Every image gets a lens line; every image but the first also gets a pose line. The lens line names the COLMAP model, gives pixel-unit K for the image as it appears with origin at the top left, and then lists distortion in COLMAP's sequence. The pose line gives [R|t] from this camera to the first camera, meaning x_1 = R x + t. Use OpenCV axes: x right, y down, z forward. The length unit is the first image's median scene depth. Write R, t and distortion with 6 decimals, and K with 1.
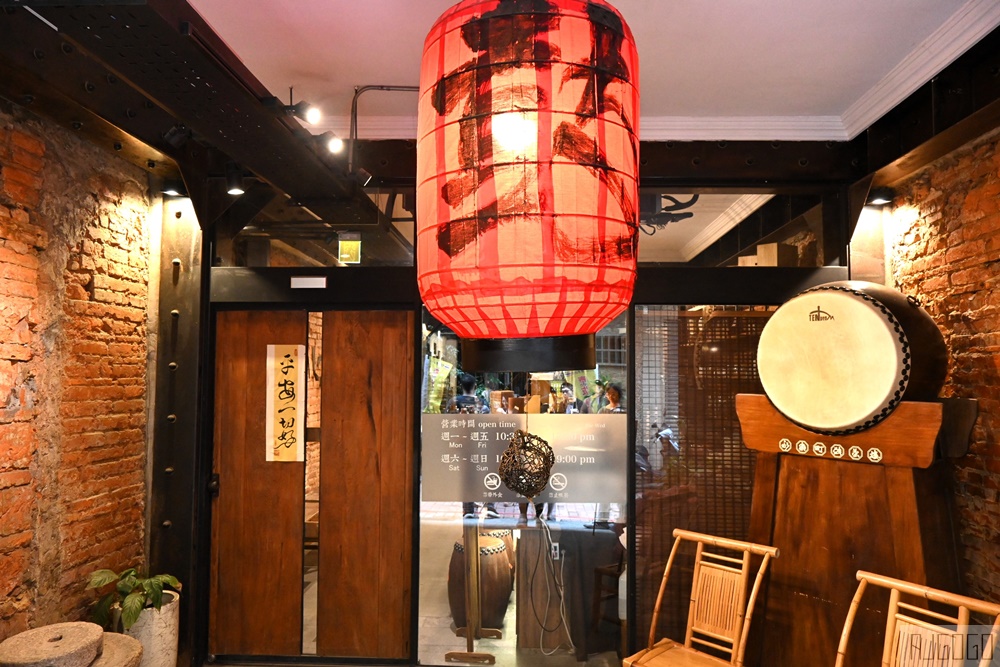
lens RADIAL K [[677.6, 0, 504.1], [0, 677.6, 331.0], [0, 0, 1]] dist [-0.005172, -0.000069]
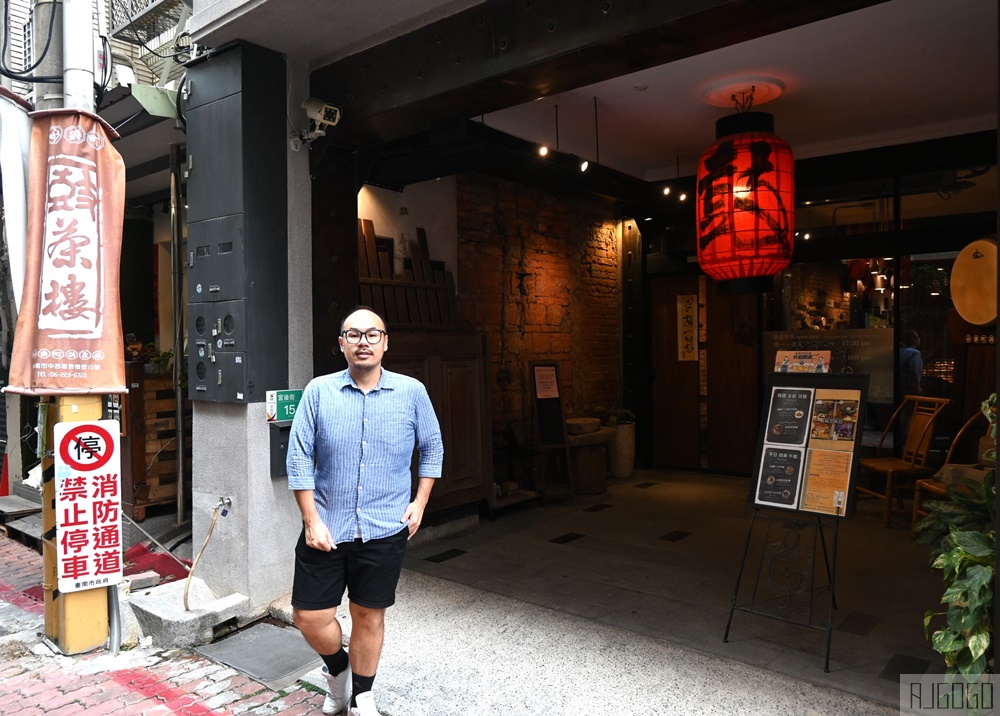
lens RADIAL K [[753.1, 0, 502.1], [0, 753.1, 357.8], [0, 0, 1]] dist [-0.003113, -0.002548]
pose [[0.778369, -0.001945, -0.627804, 0.681534], [0.048728, 0.997166, 0.057326, 0.060443], [0.625913, -0.075212, 0.776257, -1.066679]]
